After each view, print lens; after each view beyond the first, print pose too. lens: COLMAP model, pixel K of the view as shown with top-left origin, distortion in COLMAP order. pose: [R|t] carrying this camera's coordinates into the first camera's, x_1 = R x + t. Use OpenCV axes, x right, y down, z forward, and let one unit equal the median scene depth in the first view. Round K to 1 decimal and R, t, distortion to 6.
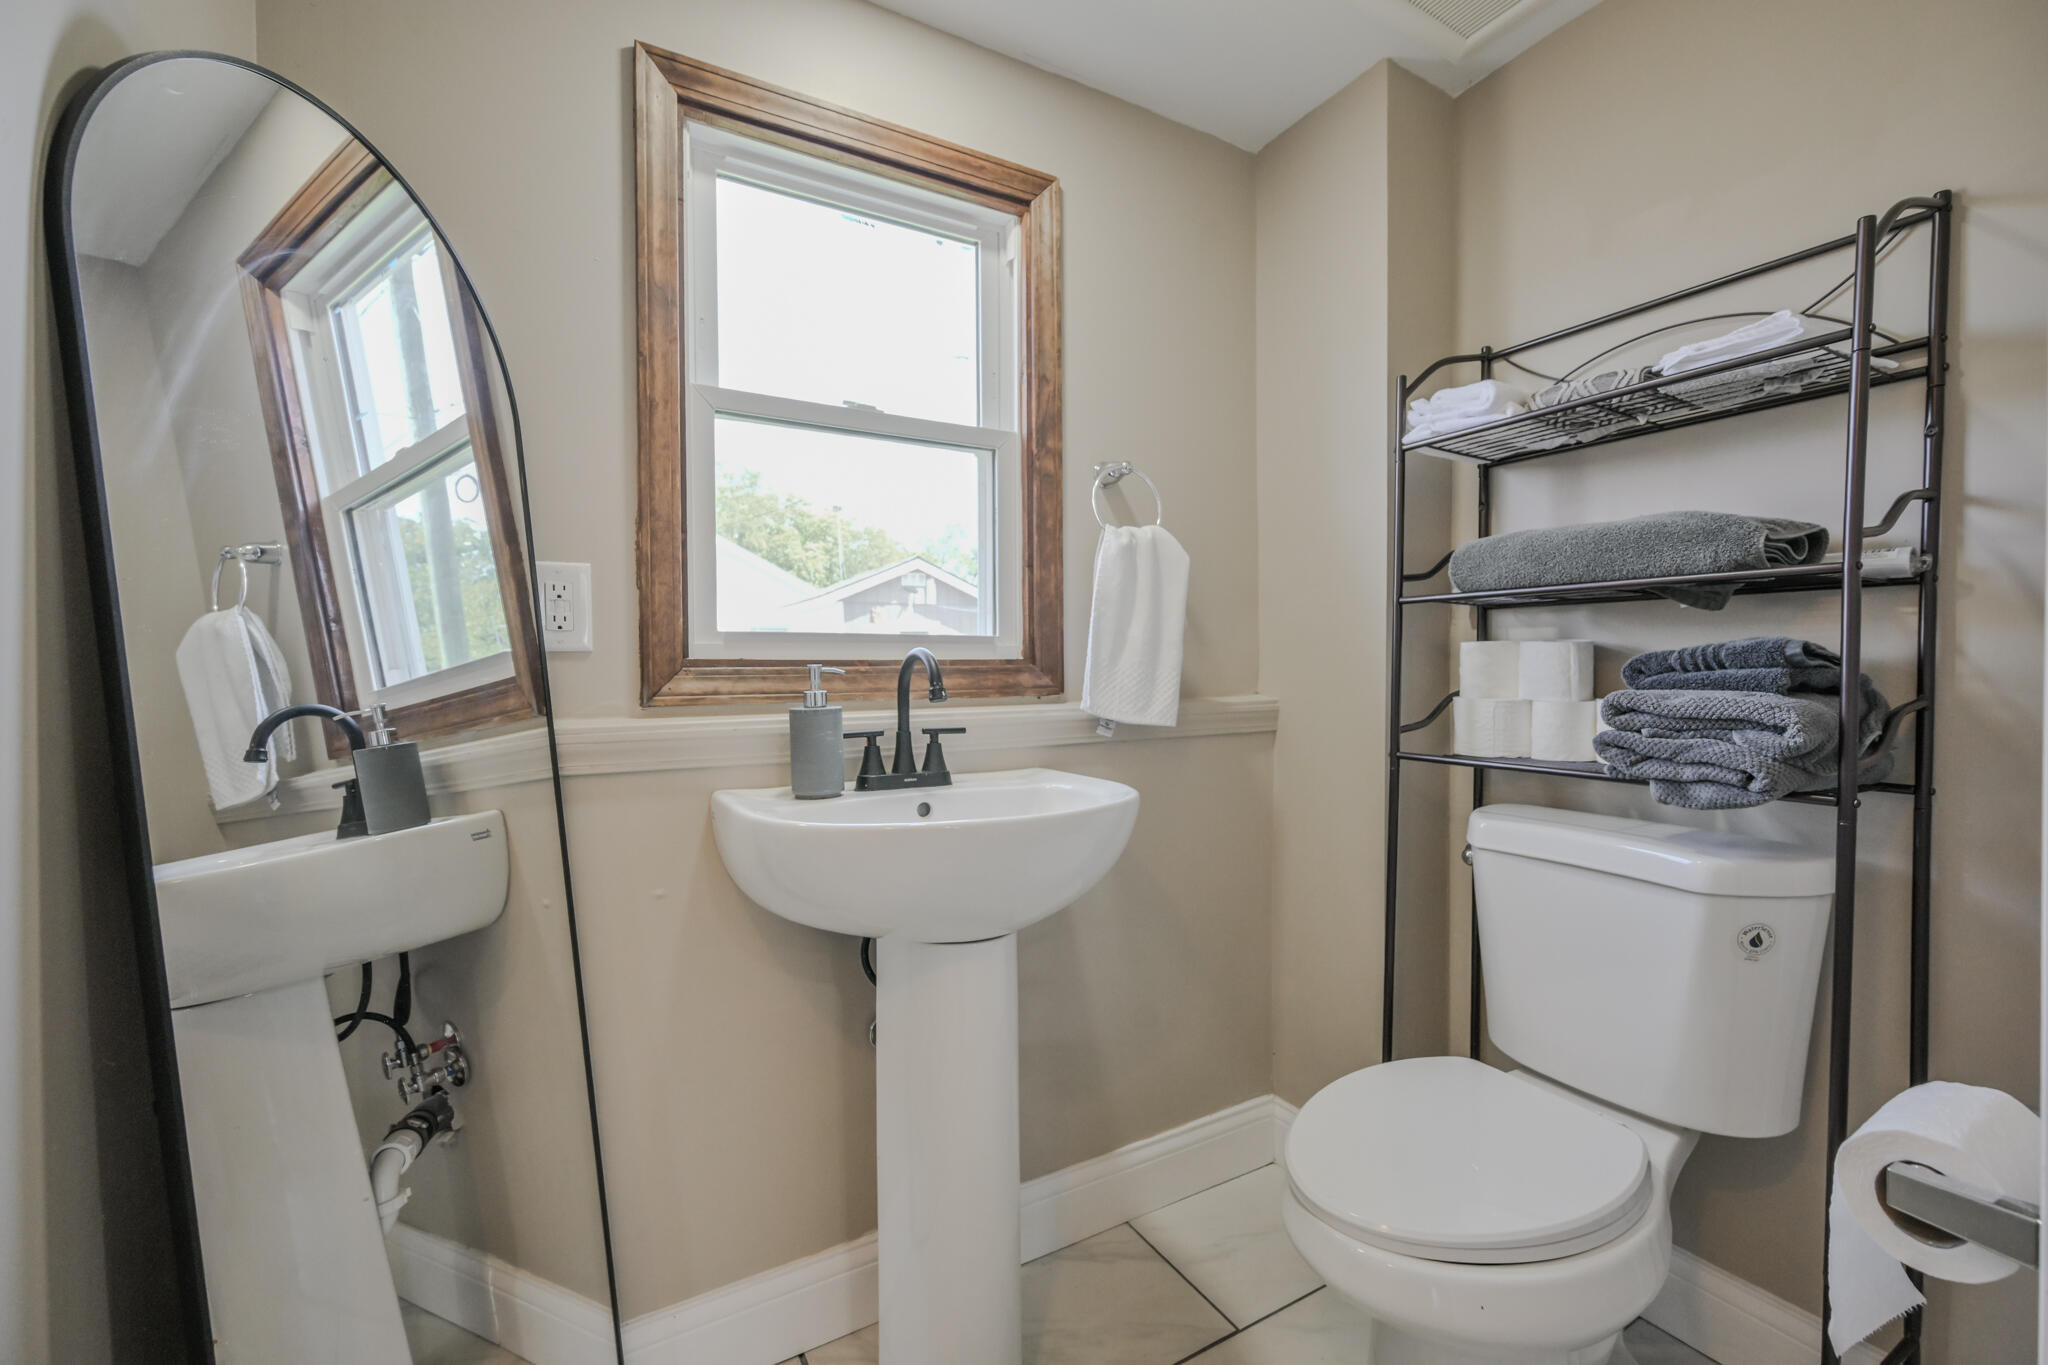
lens RADIAL K [[851.9, 0, 1029.2], [0, 851.9, 702.5], [0, 0, 1]] dist [-0.002119, 0.000163]
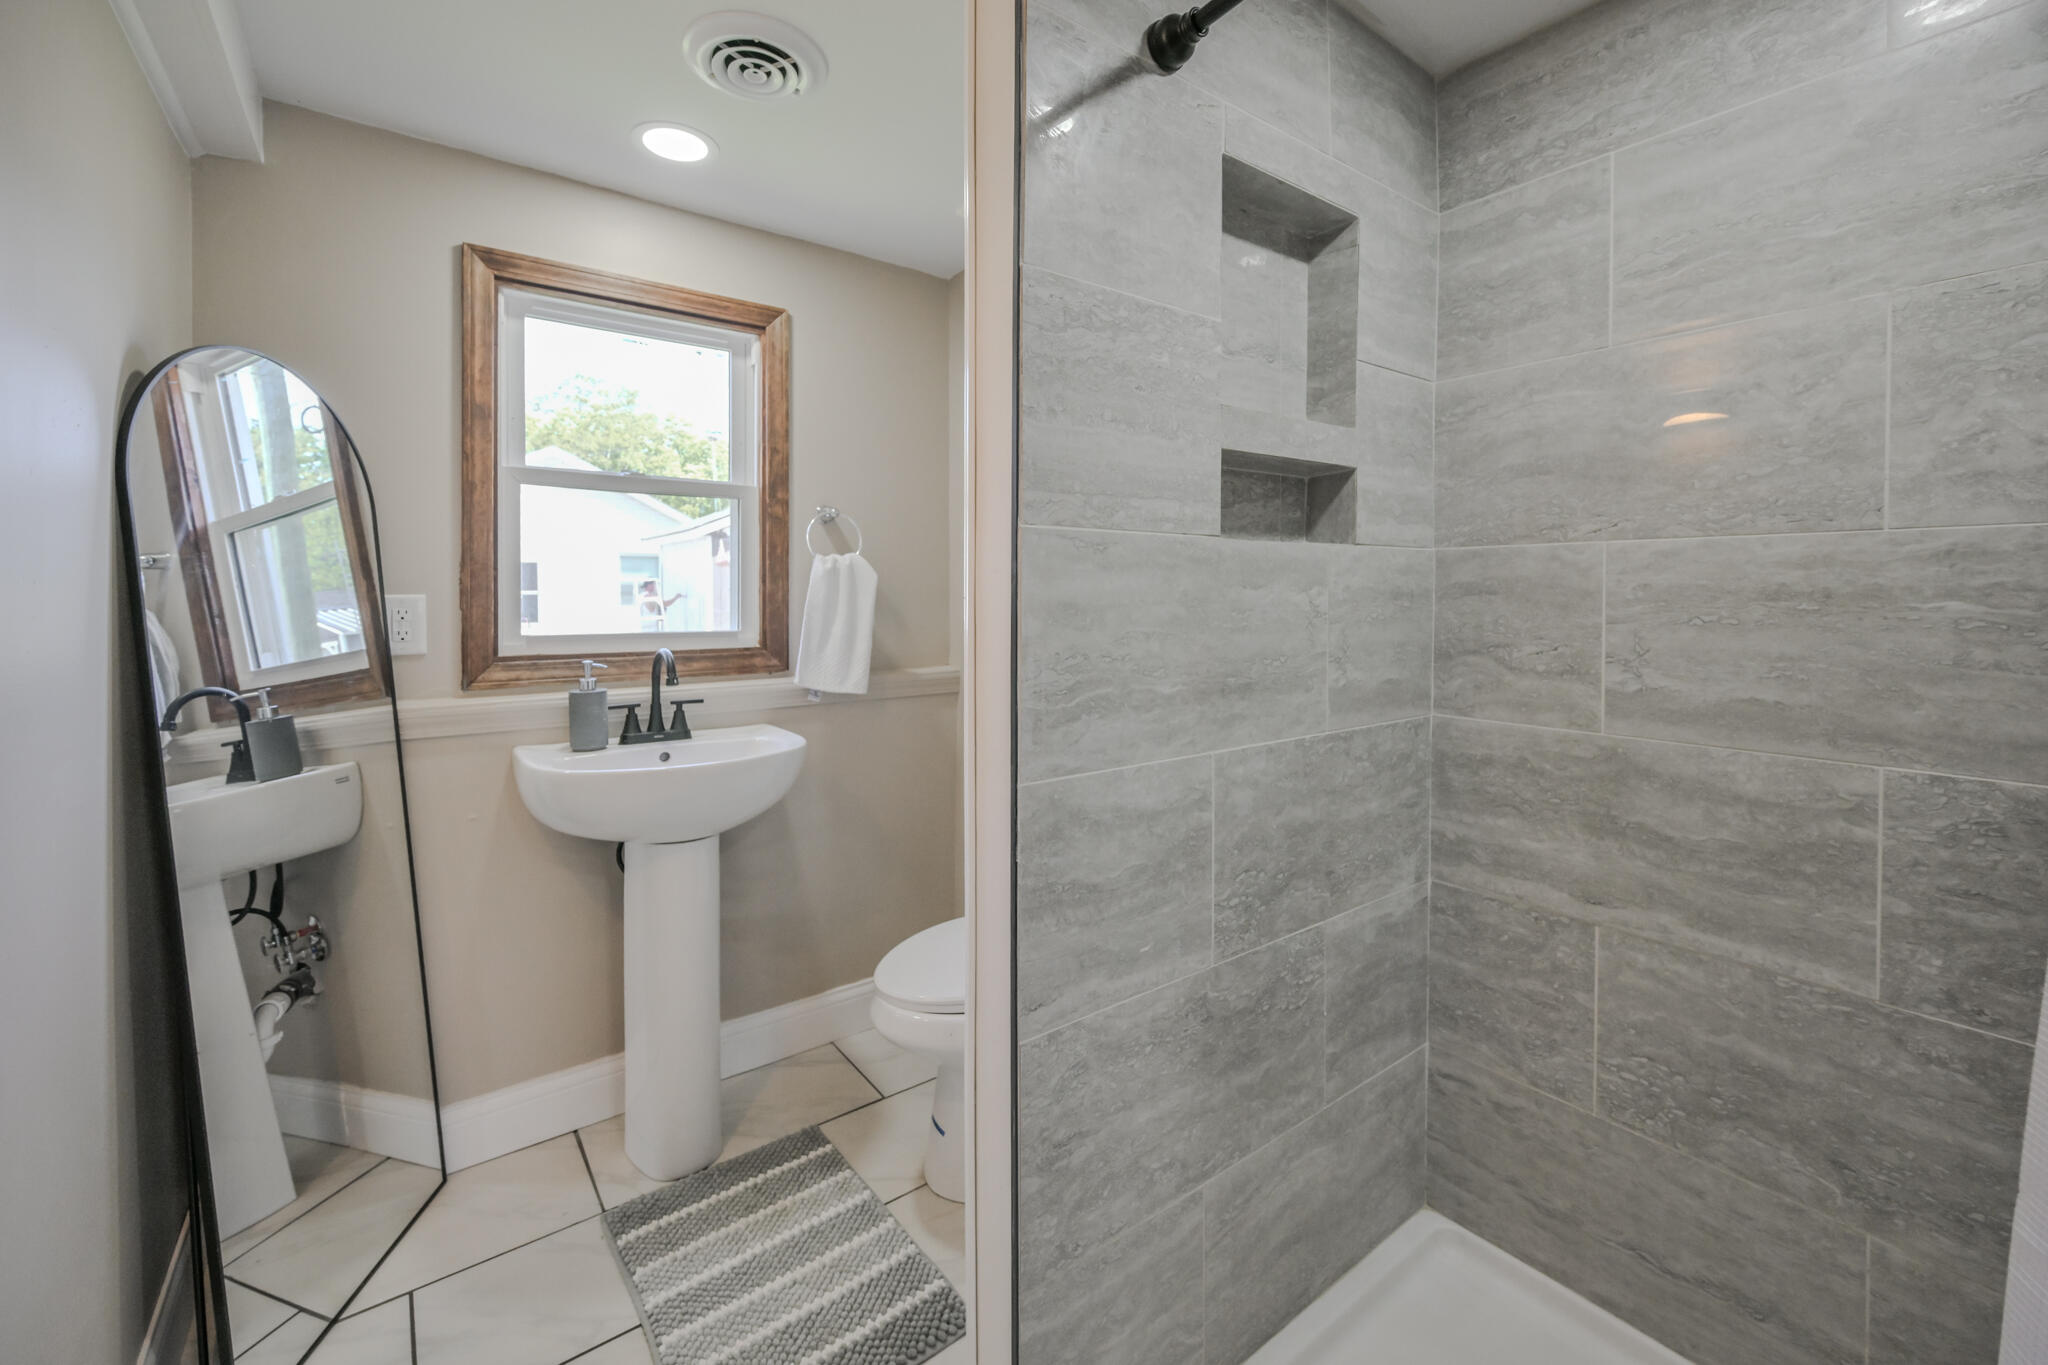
lens RADIAL K [[840.3, 0, 1028.1], [0, 840.3, 618.6], [0, 0, 1]] dist [-0.000768, -0.000150]
pose [[0.991924, 0.004910, 0.126742, 0.303923], [-0.003268, 0.999908, -0.013158, -0.094249], [-0.126795, 0.012637, 0.991848, -0.521289]]
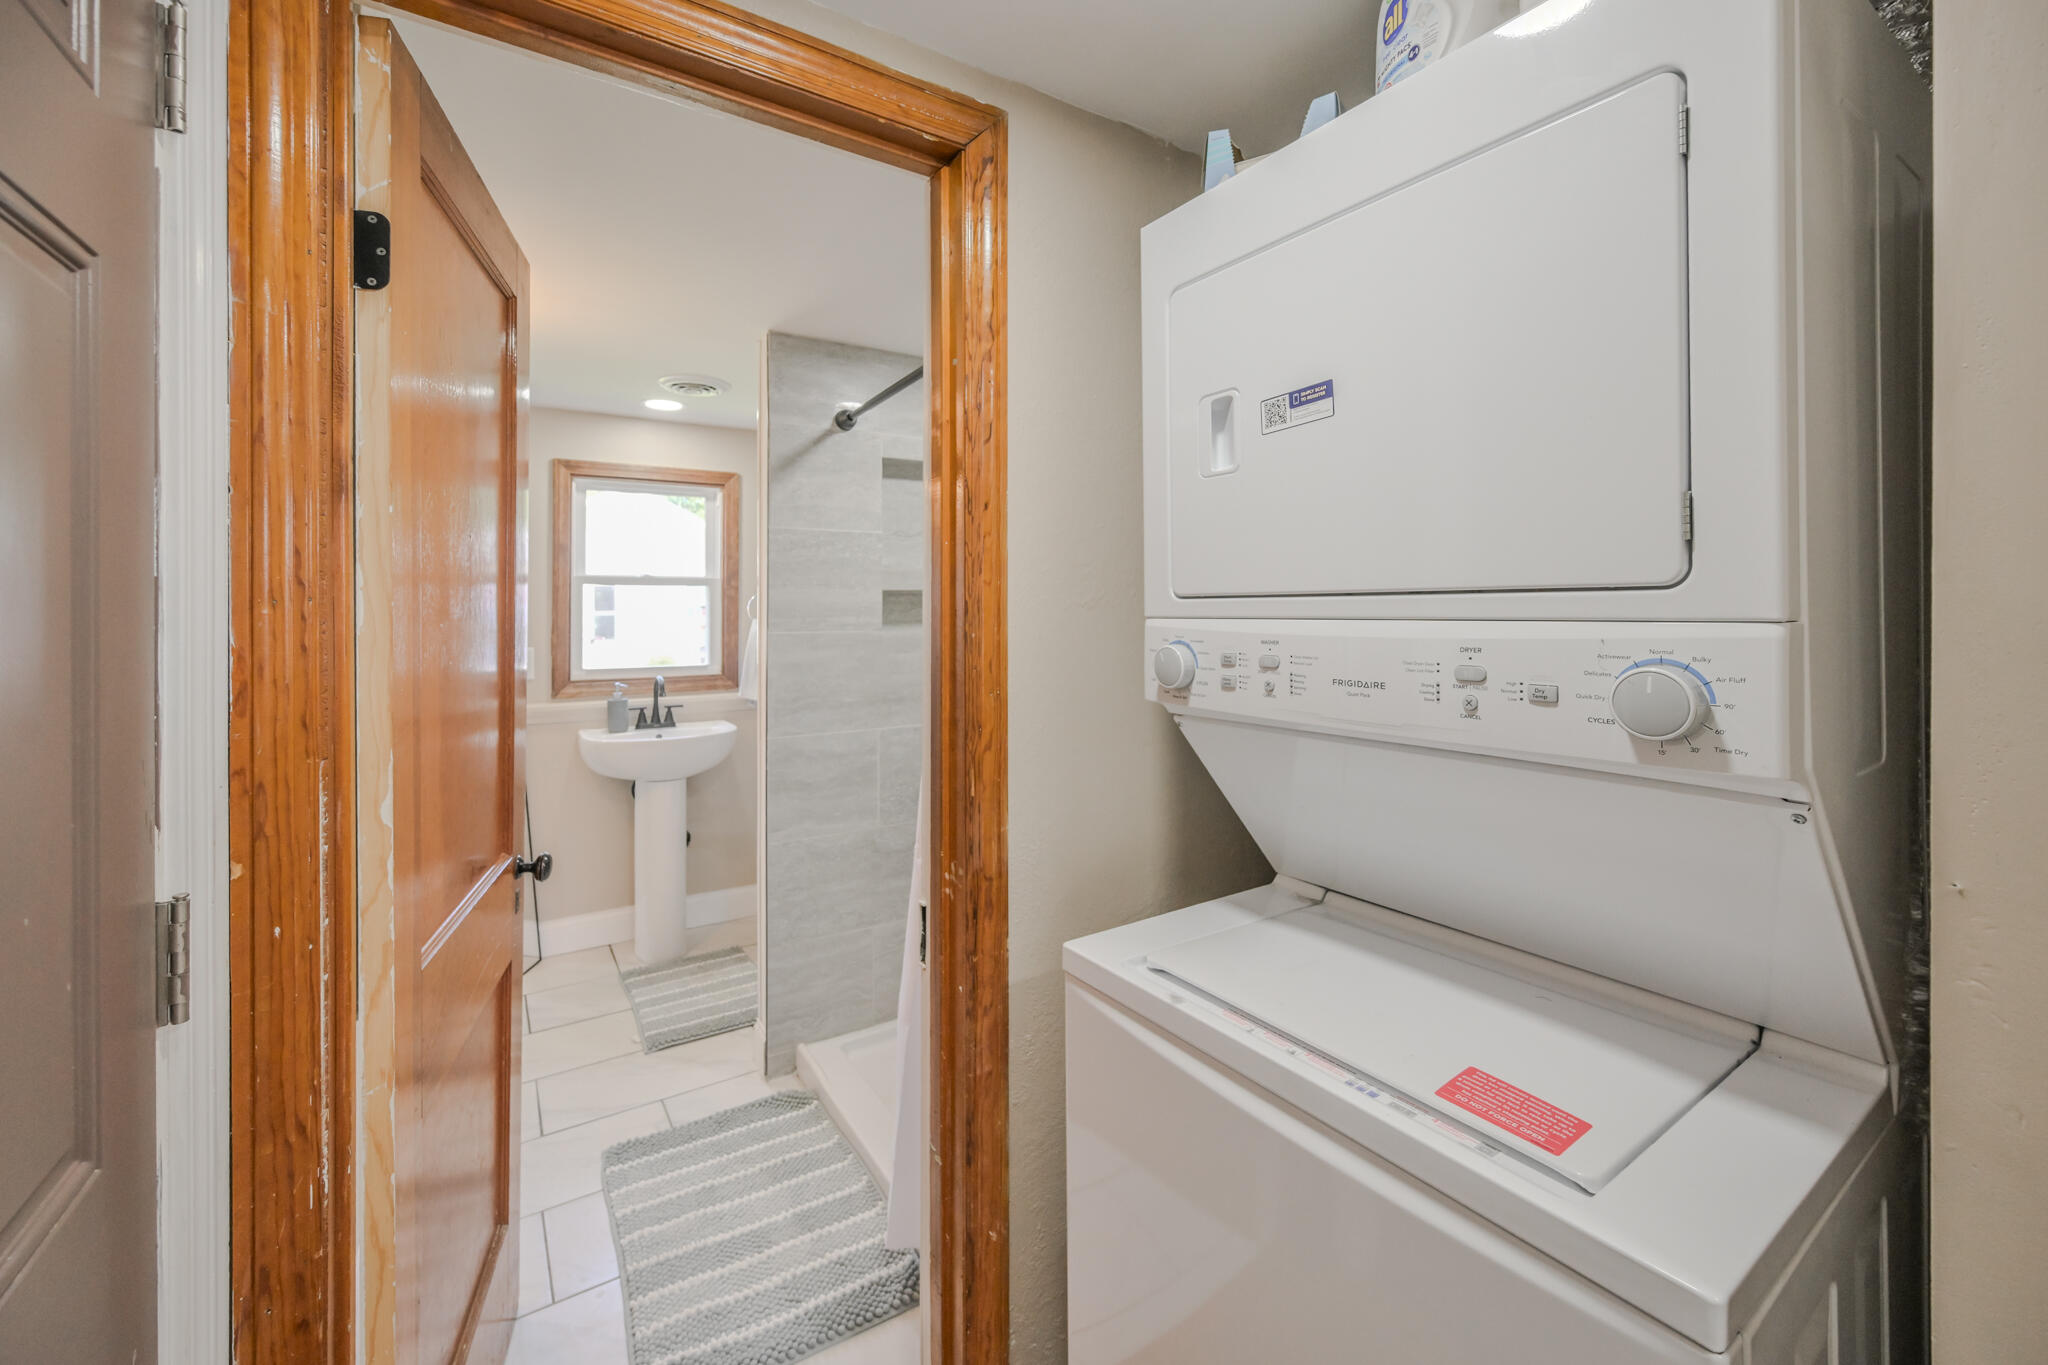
lens RADIAL K [[840.3, 0, 1028.1], [0, 840.3, 618.6], [0, 0, 1]] dist [-0.000768, -0.000150]
pose [[0.998758, 0.004959, 0.049567, 0.860042], [-0.003605, 0.999619, -0.027378, -0.168538], [-0.049684, 0.027165, 0.998395, -1.631421]]
